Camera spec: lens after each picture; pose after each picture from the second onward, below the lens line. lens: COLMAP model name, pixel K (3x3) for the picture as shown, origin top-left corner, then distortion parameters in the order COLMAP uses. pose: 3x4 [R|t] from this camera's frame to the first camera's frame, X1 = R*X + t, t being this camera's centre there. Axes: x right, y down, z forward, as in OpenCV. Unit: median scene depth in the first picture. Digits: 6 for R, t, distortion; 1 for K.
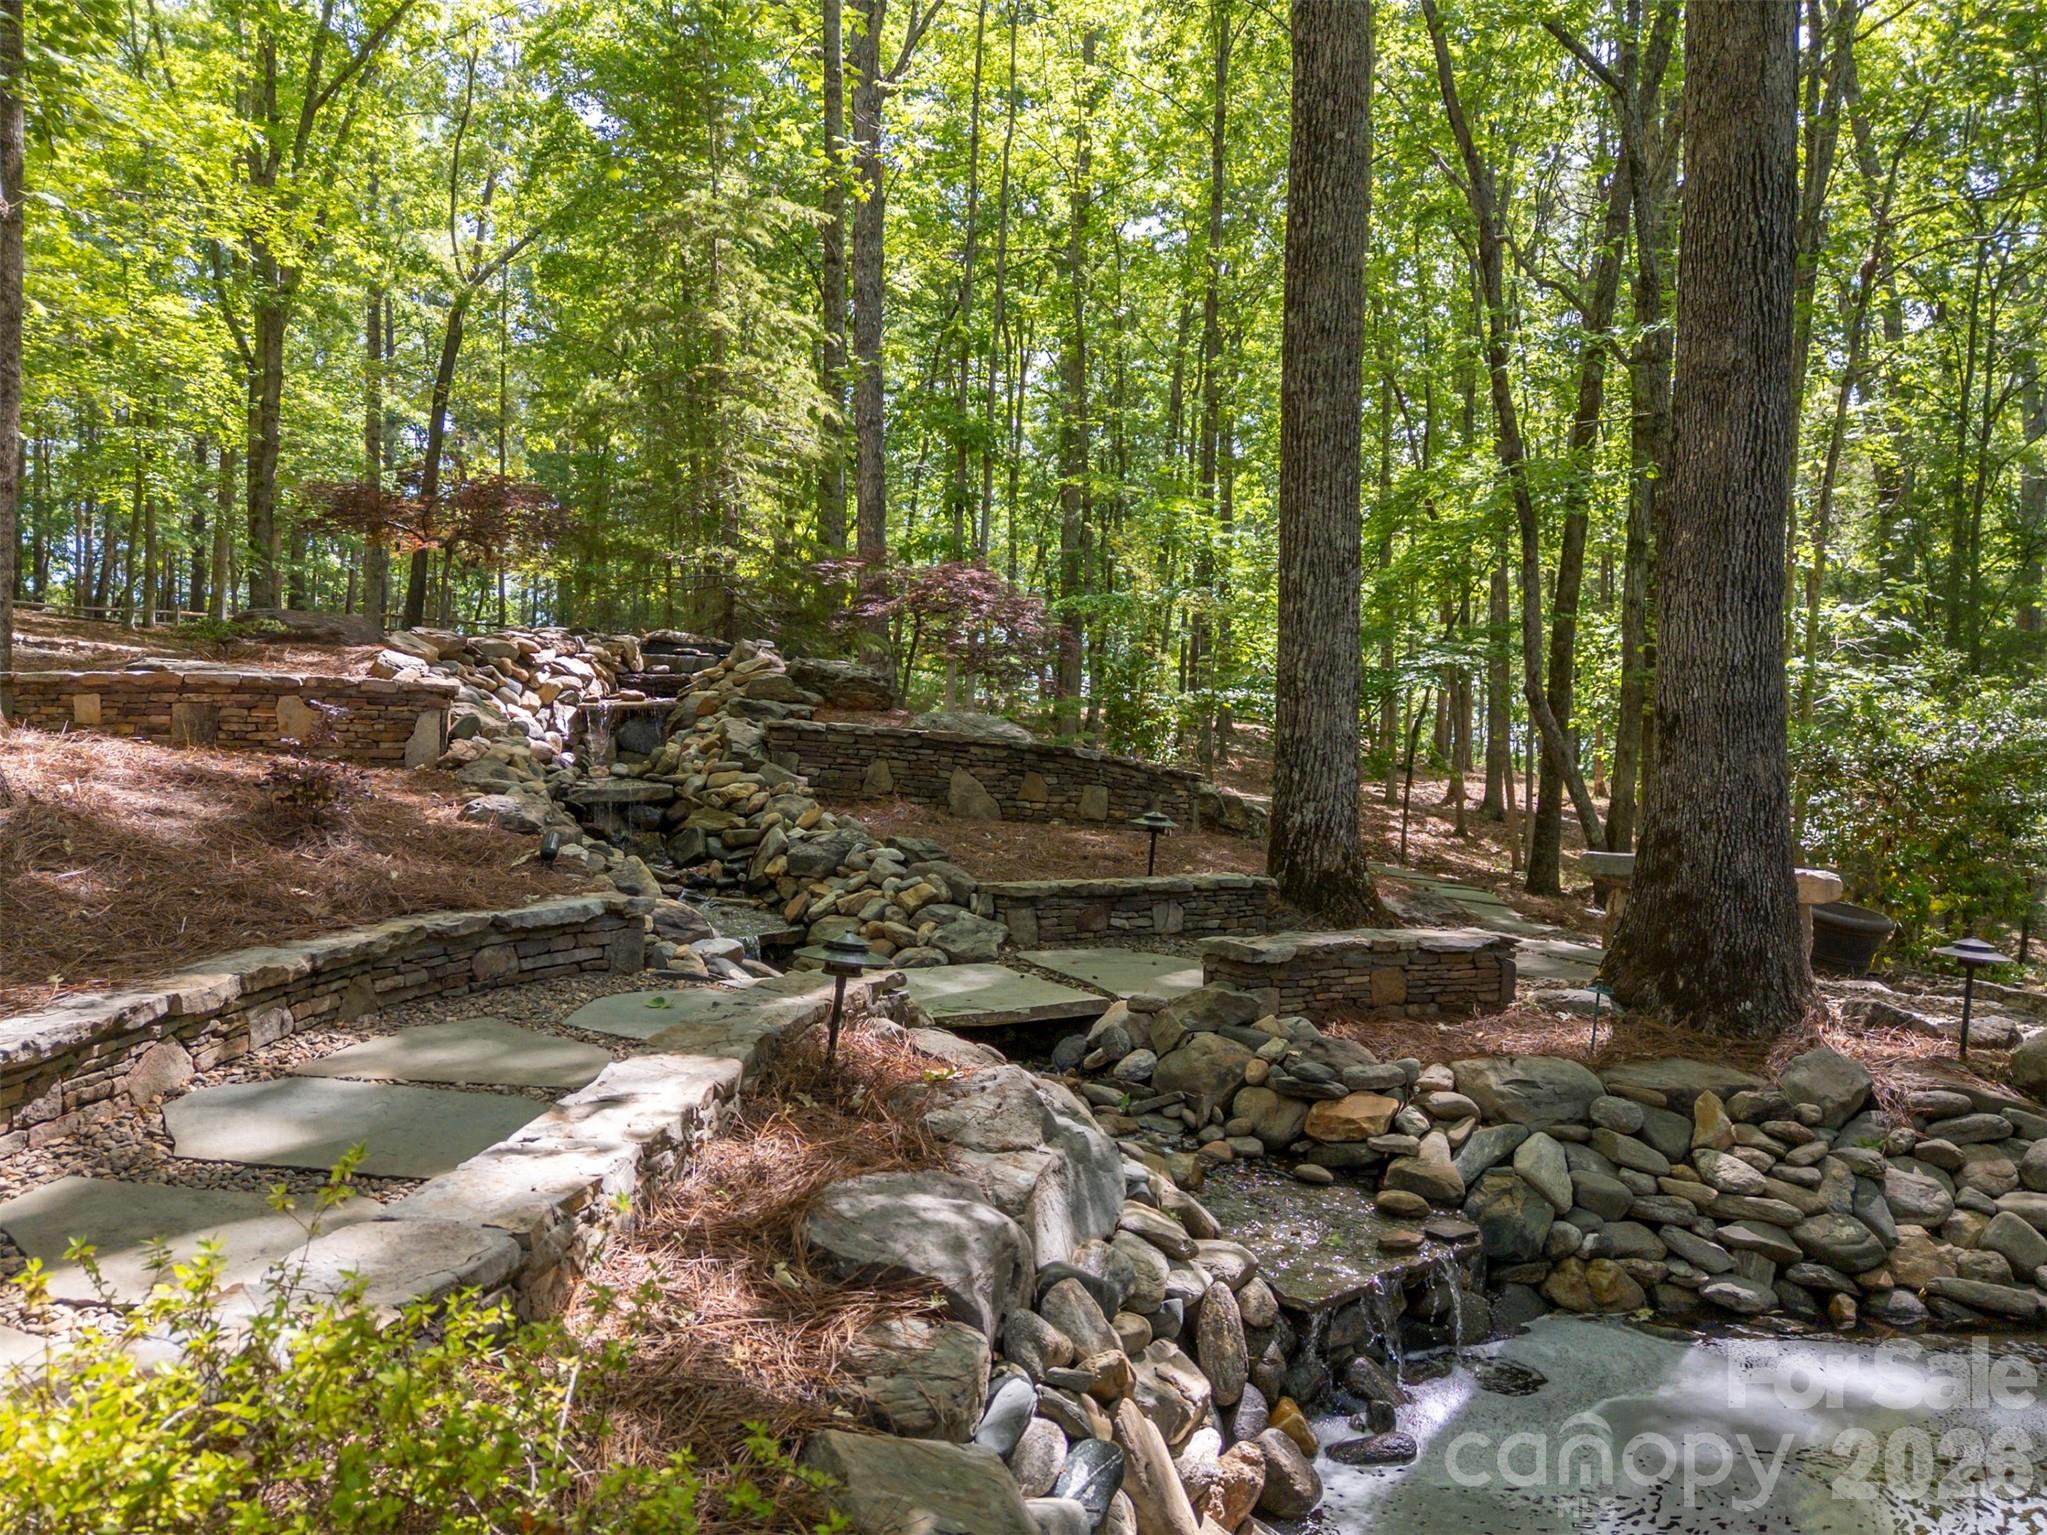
lens RADIAL K [[1516.0, 0, 1023.5], [0, 1516.0, 767.5], [0, 0, 1]] dist [0.083357, -0.080182]
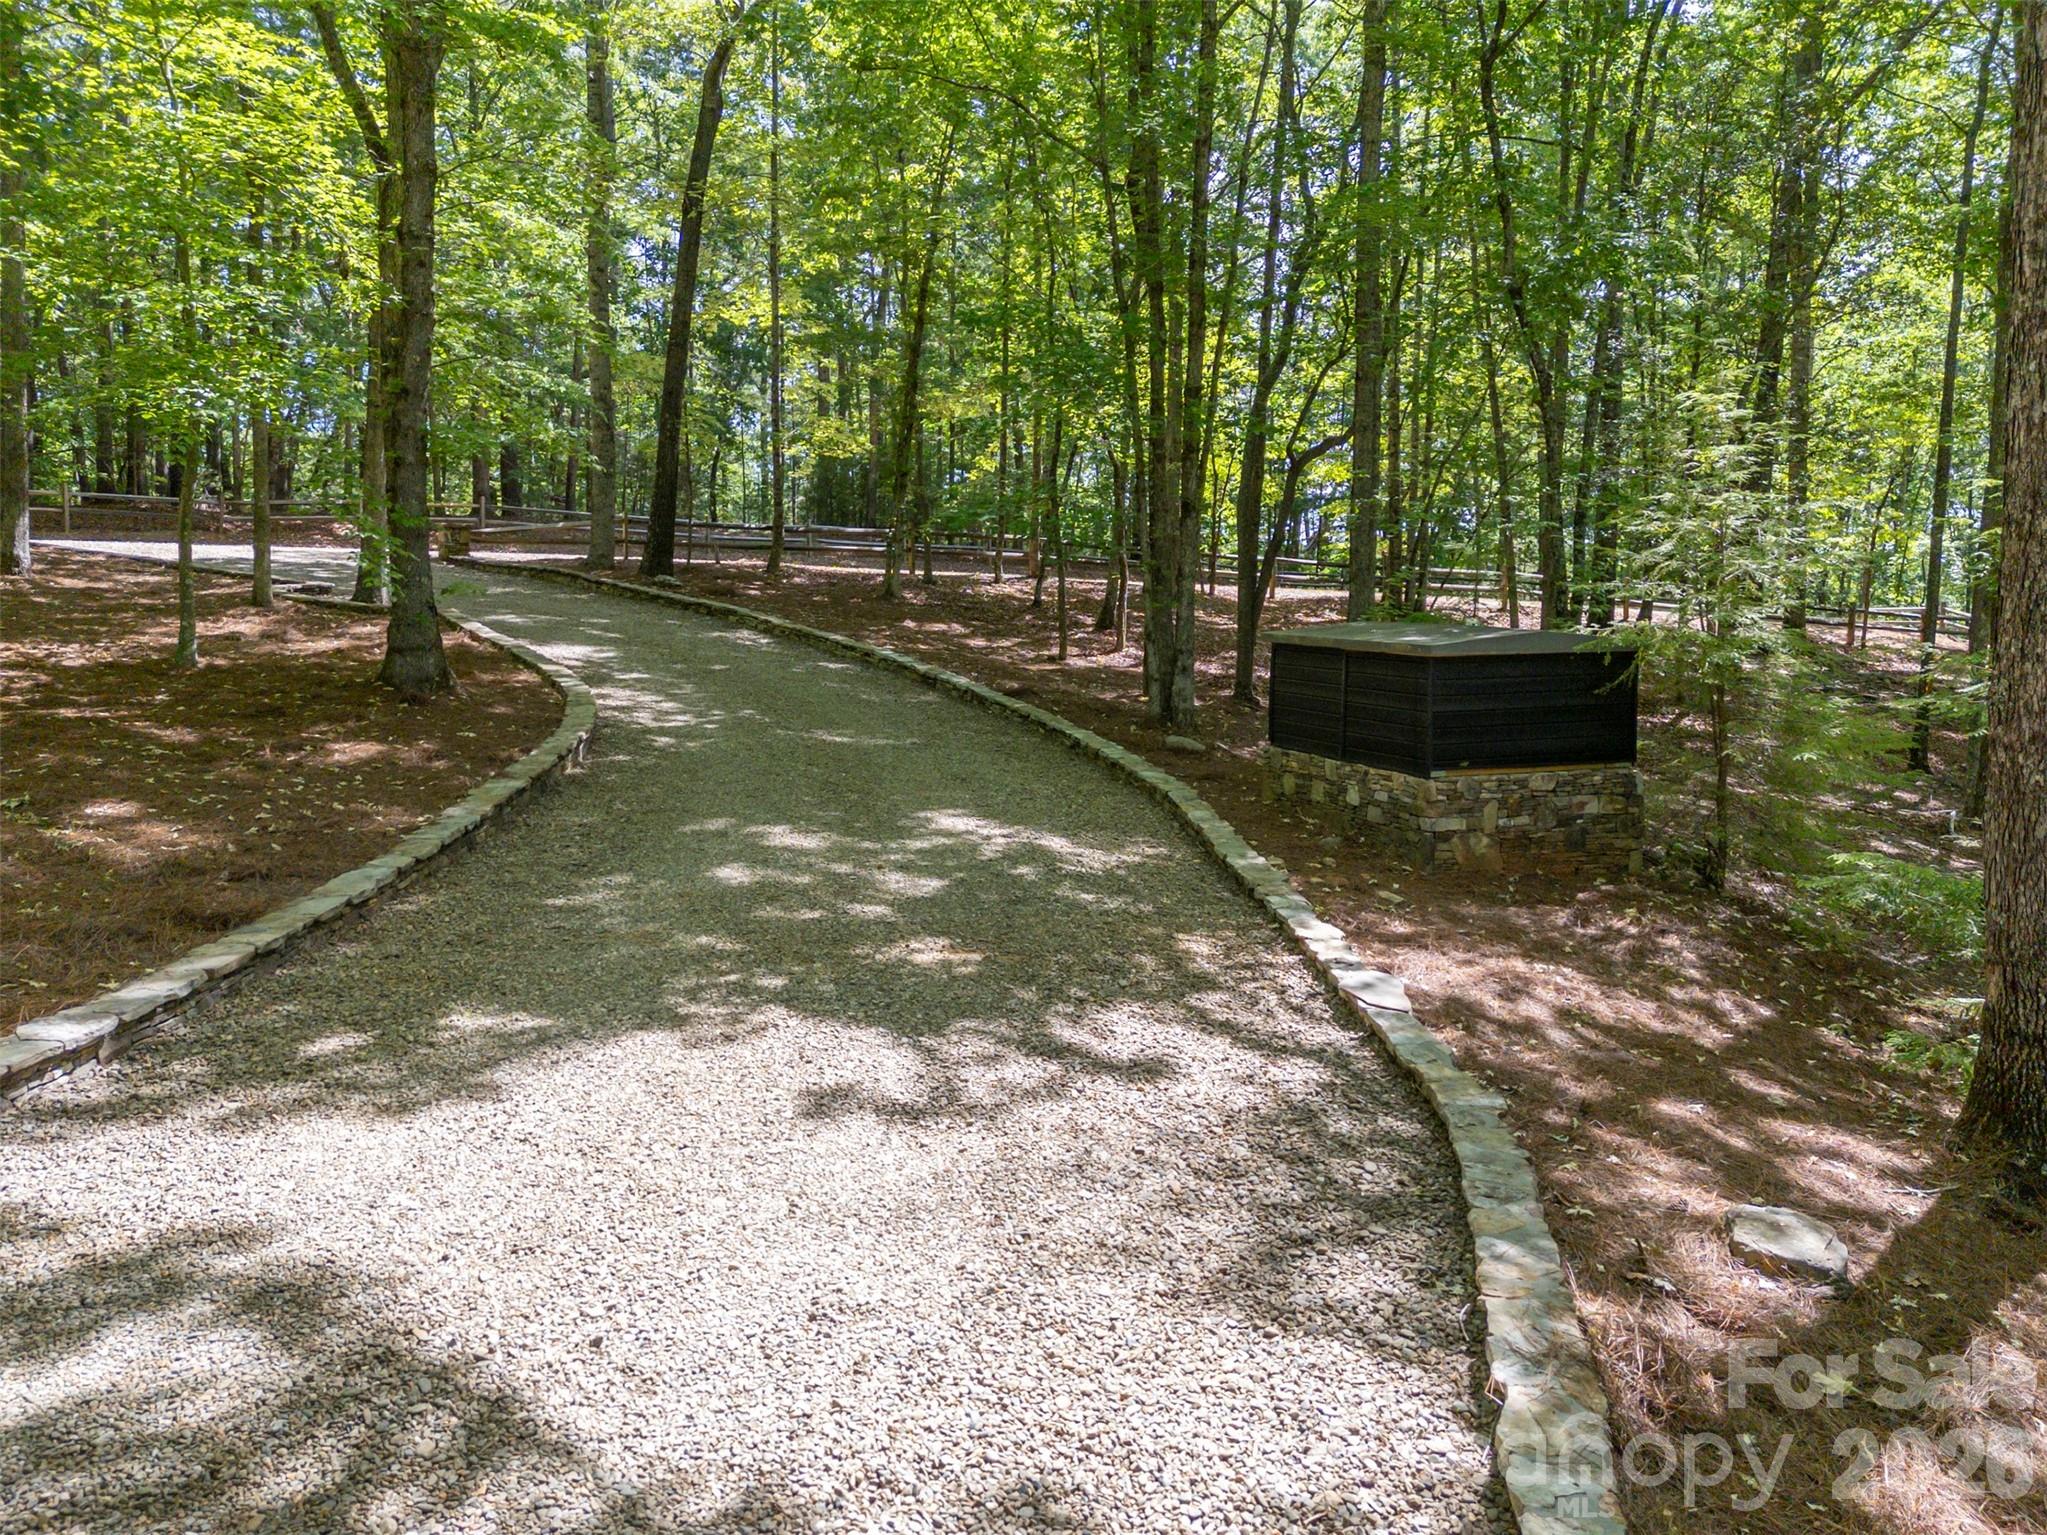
lens RADIAL K [[1516.0, 0, 1023.5], [0, 1516.0, 767.5], [0, 0, 1]] dist [0.083357, -0.080182]
pose [[0.990308, 0.013823, -0.138201, -0.196343], [0.003904, 0.991872, 0.127183, -0.113904], [0.138836, -0.126490, 0.982204, 0.462042]]
